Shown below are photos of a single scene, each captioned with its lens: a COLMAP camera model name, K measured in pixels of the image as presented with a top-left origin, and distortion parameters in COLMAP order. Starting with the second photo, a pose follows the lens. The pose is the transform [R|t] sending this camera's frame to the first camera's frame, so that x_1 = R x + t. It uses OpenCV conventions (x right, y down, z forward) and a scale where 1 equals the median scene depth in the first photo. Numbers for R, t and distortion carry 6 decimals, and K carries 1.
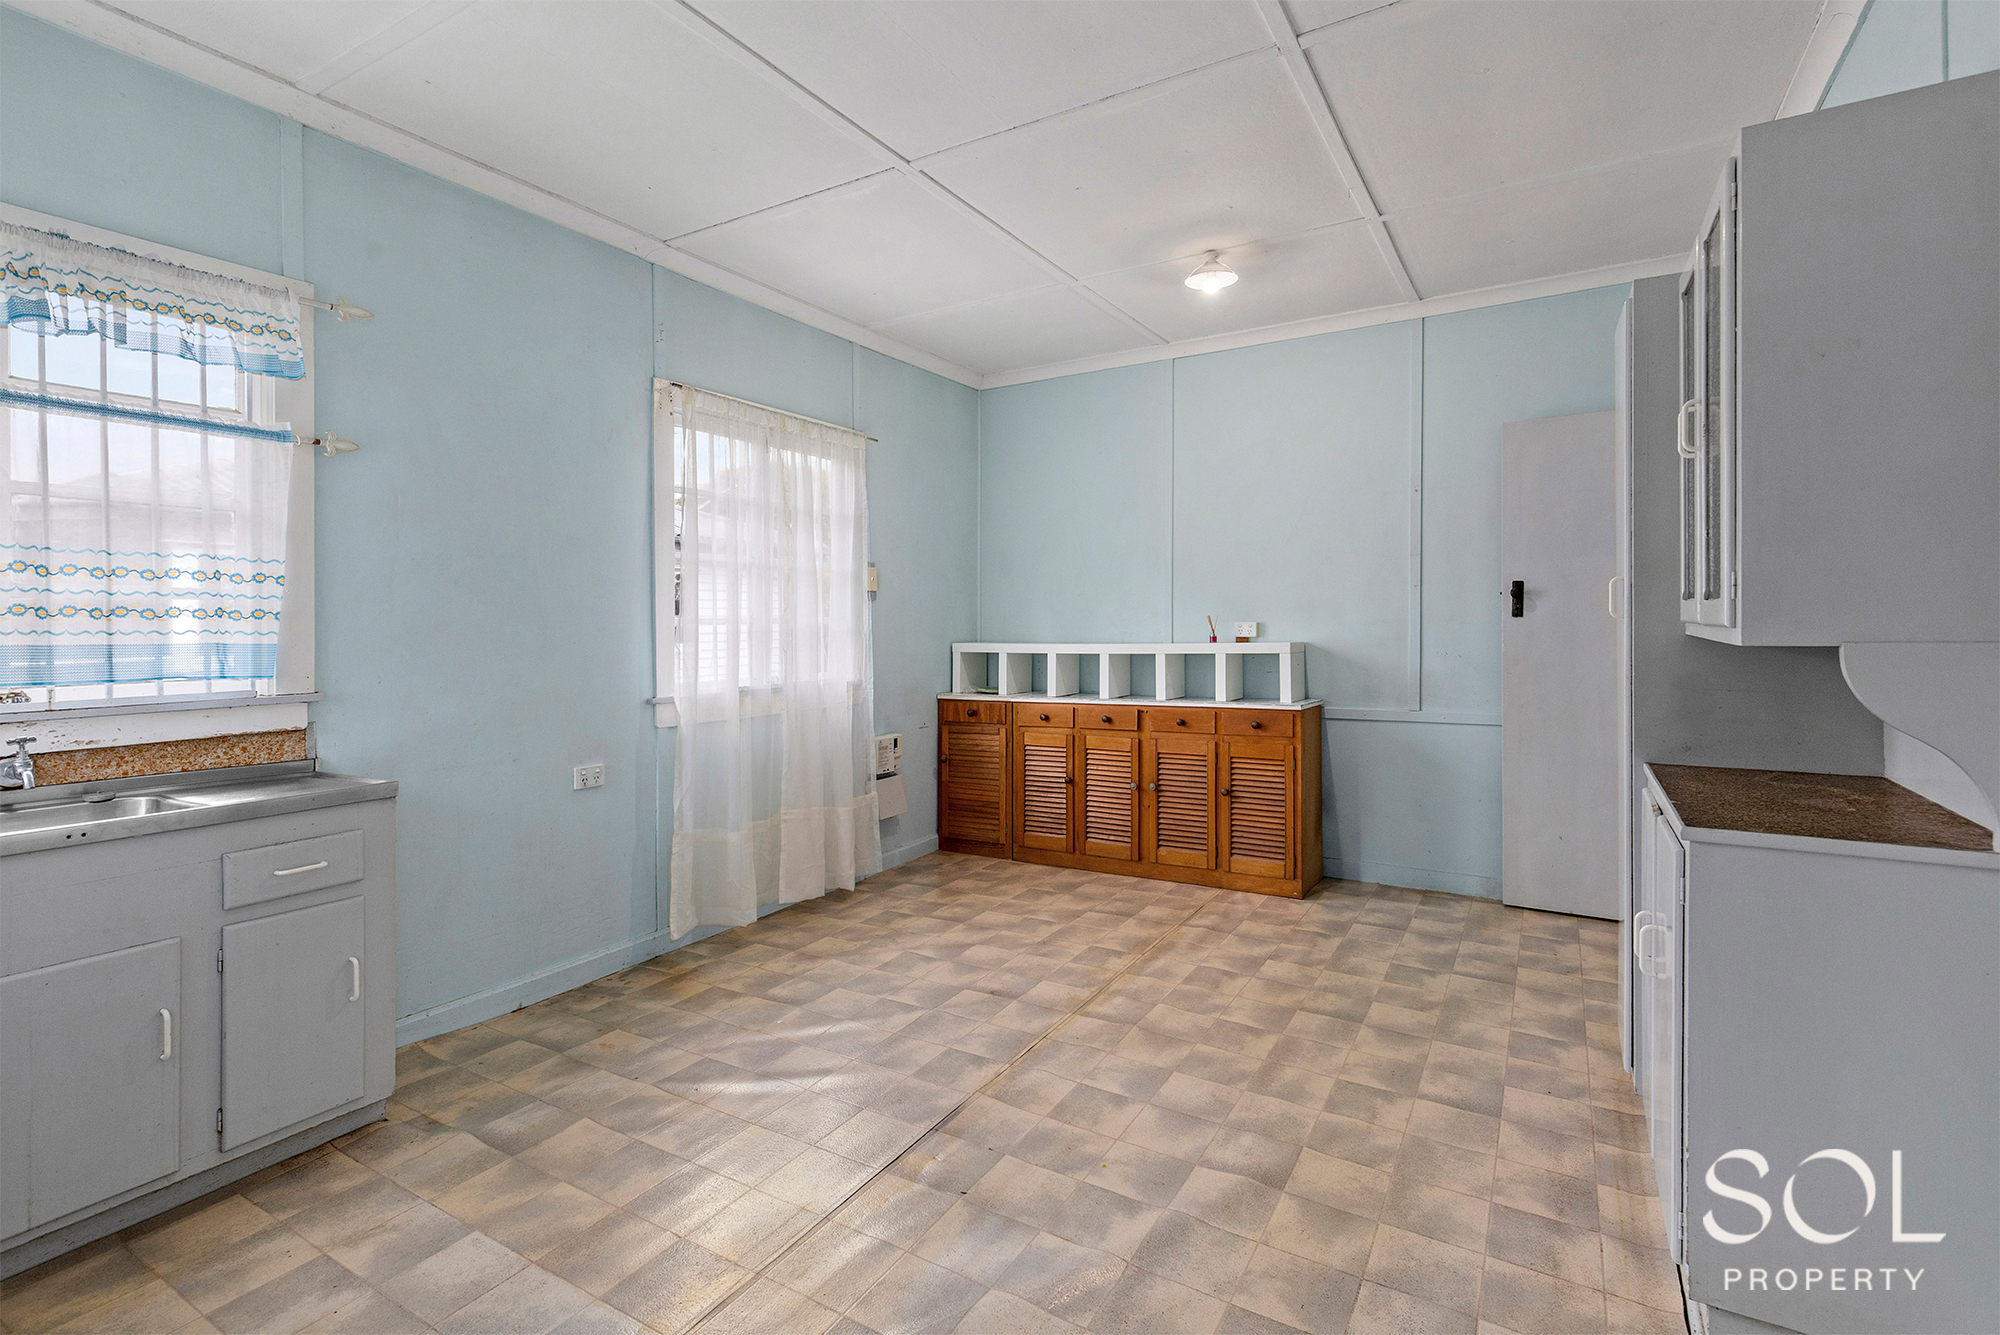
lens RADIAL K [[923.6, 0, 1005.1], [0, 923.6, 625.7], [0, 0, 1]] dist [0.013970, 0.000050]
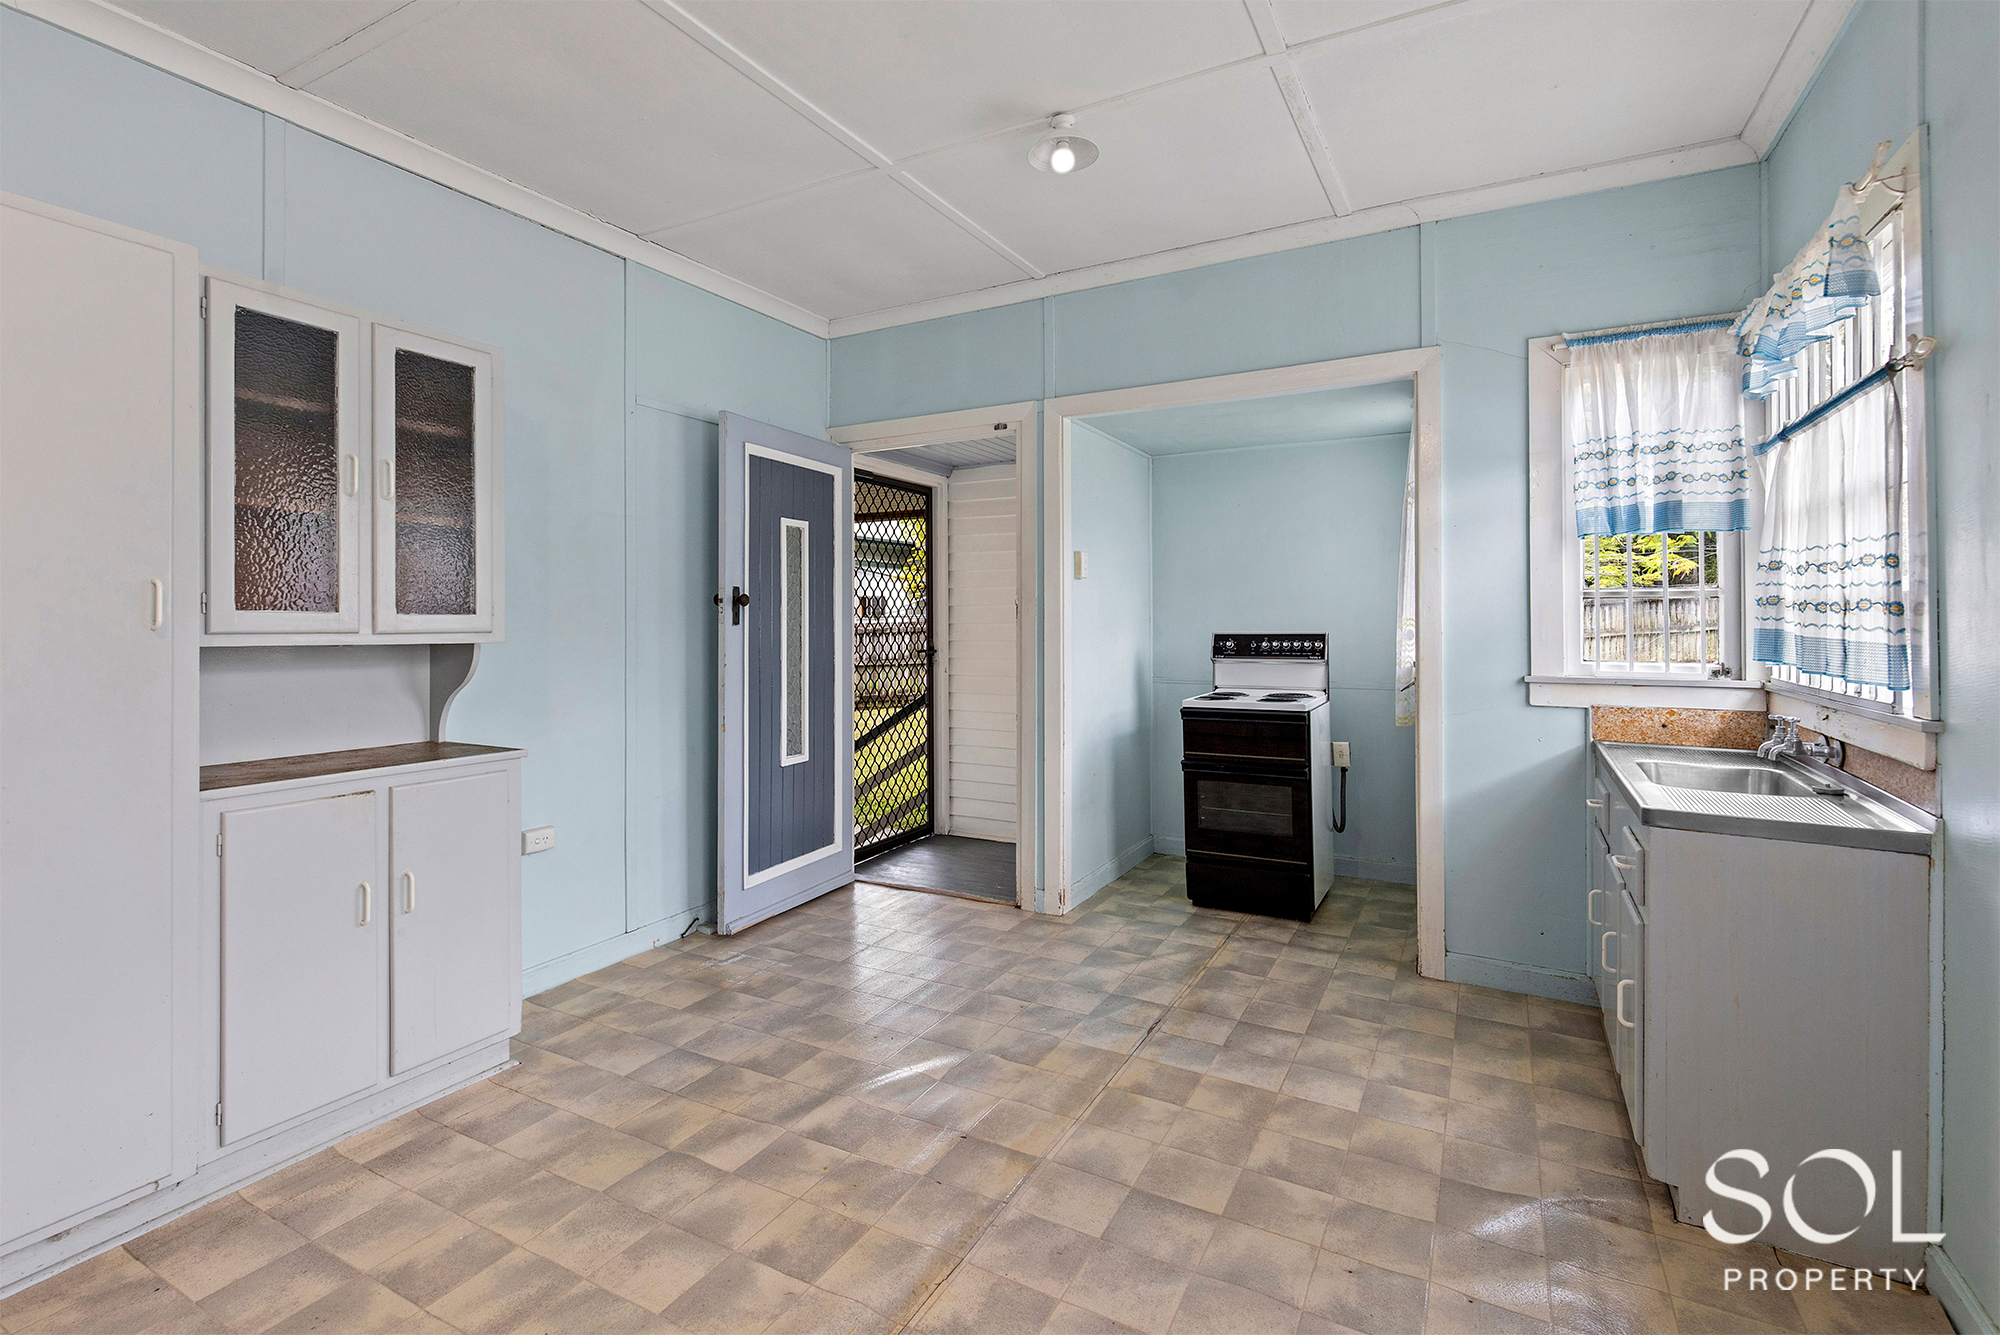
lens RADIAL K [[923.6, 0, 1010.0], [0, 923.6, 615.6], [0, 0, 1]] dist [0.013970, 0.000050]
pose [[-0.998391, 0.010330, -0.055763, -0.042364], [0.010151, 0.999942, 0.003500, -0.016126], [0.055796, 0.002928, -0.998438, 2.017698]]
